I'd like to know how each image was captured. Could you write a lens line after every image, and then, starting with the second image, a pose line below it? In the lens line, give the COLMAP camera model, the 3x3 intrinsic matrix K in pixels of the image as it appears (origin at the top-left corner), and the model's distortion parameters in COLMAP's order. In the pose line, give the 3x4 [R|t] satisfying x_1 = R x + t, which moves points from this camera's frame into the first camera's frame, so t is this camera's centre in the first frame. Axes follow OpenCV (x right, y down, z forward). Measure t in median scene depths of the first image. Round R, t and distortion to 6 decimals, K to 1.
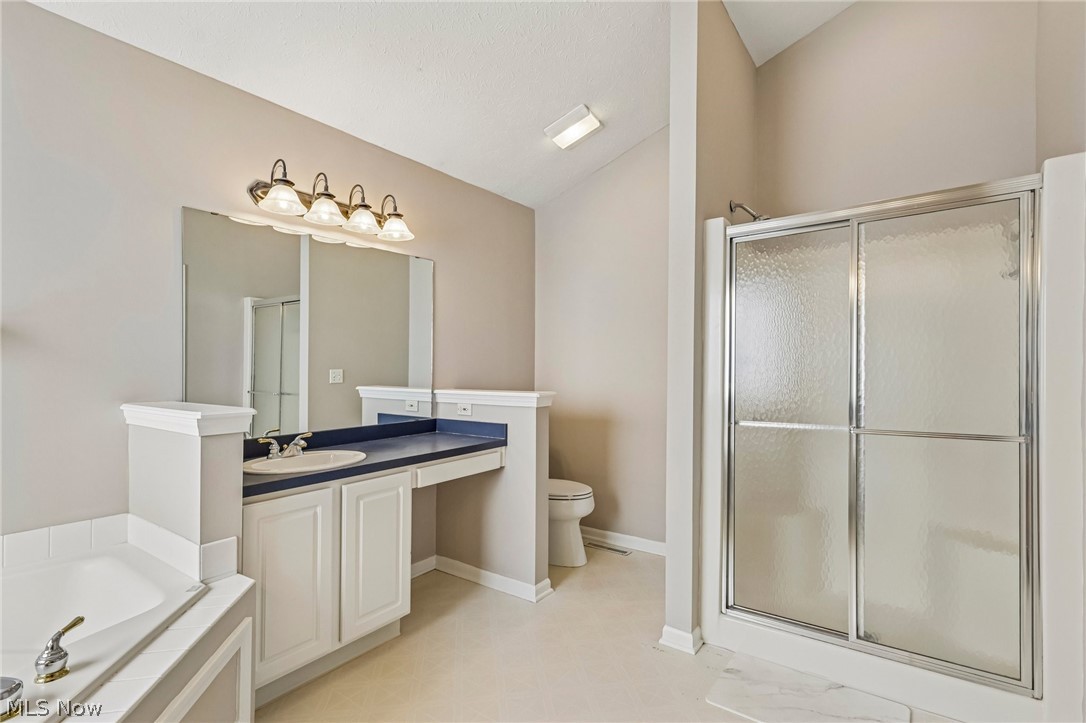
lens RADIAL K [[499.3, 0, 553.6], [0, 499.3, 369.7], [0, 0, 1]] dist [-0.000482, -0.000023]
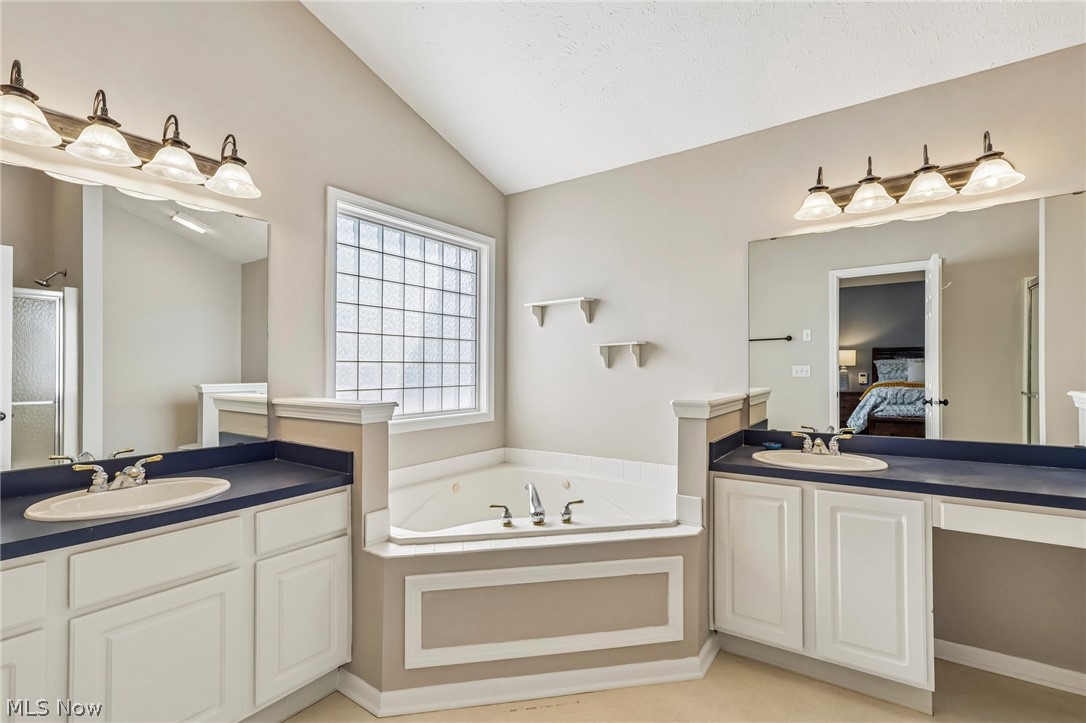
lens RADIAL K [[499.3, 0, 553.6], [0, 499.3, 369.7], [0, 0, 1]] dist [-0.000482, -0.000023]
pose [[0.024345, -0.004980, -0.999691, 0.513849], [-0.002750, 0.999983, -0.005049, 0.008178], [0.999700, 0.002872, 0.024331, 0.463376]]
